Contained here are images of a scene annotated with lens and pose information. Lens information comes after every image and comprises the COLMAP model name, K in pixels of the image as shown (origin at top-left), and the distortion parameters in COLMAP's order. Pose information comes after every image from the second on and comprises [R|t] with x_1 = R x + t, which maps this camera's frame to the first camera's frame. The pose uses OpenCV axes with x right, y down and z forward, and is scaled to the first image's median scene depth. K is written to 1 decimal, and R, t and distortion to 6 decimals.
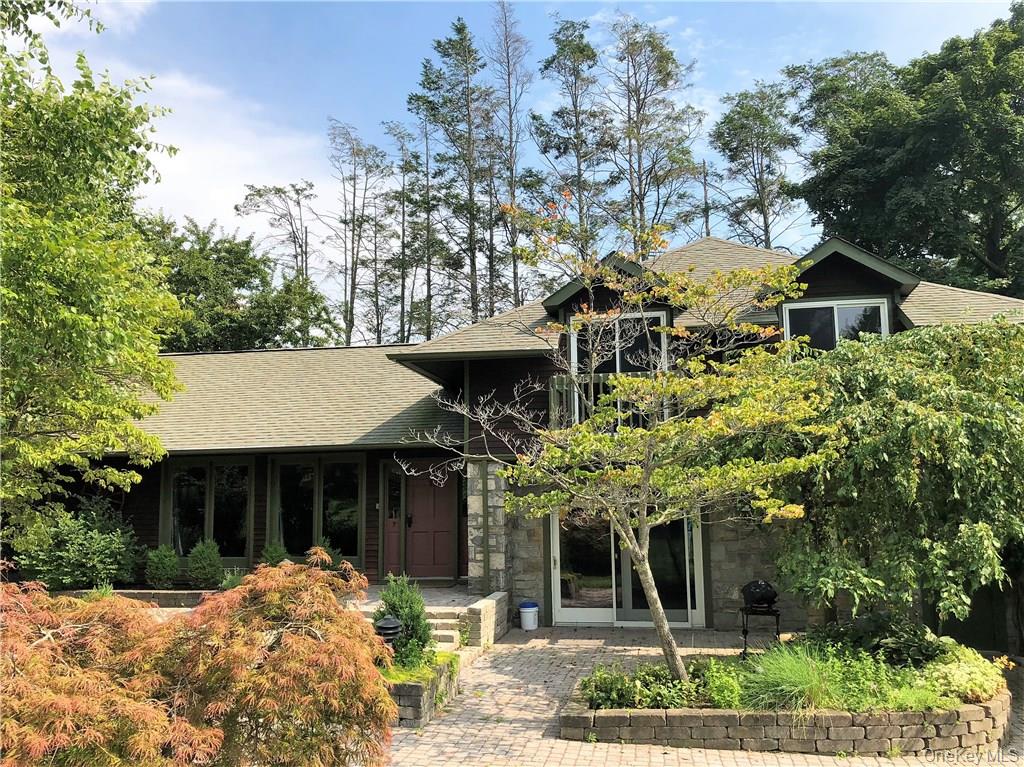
lens RADIAL K [[852.5, 0, 512.0], [0, 852.5, 383.5], [0, 0, 1]] dist [0.011793, 0.006079]
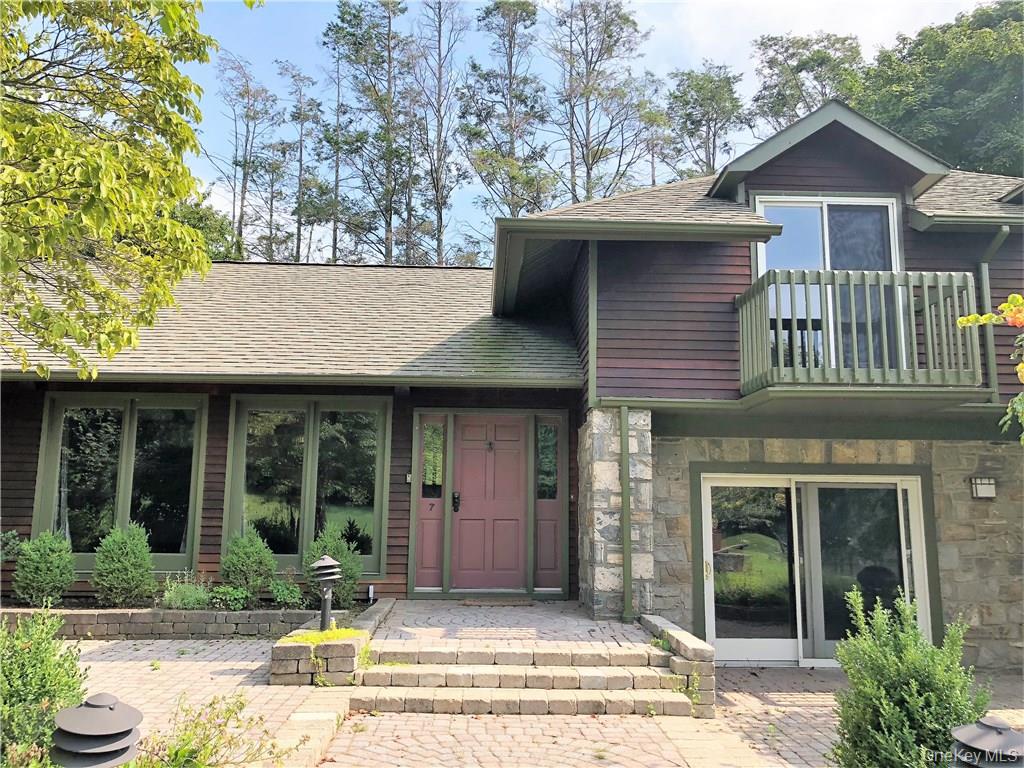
lens RADIAL K [[833.4, 0, 512.0], [0, 833.4, 384.0], [0, 0, 1]] dist [0.002409, 0.000344]
pose [[0.978100, 0.056889, 0.200209, -0.212187], [-0.053733, 0.998331, -0.021167, 0.080505], [-0.201079, 0.009946, 0.979524, 0.360815]]
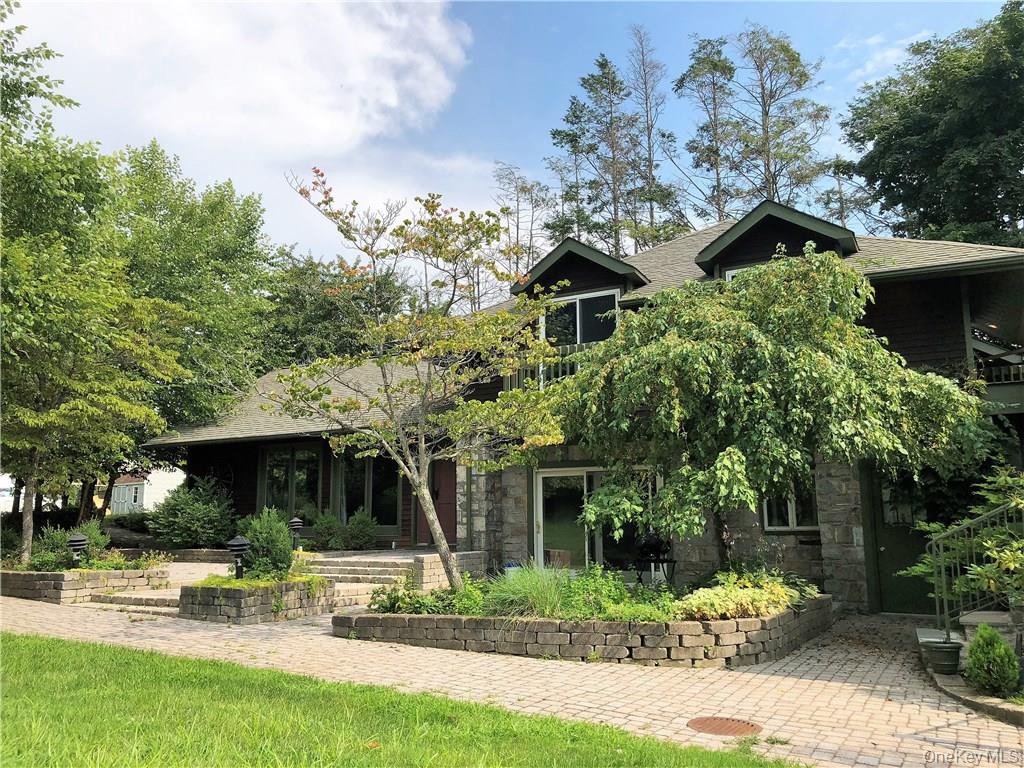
lens RADIAL K [[802.8, 0, 512.0], [0, 802.8, 384.0], [0, 0, 1]] dist [0.004637, -0.000389]
pose [[0.955089, -0.044984, -0.292883, 0.295444], [0.036293, 0.998726, -0.035046, 0.056325], [0.294087, 0.022843, 0.955506, 0.007714]]
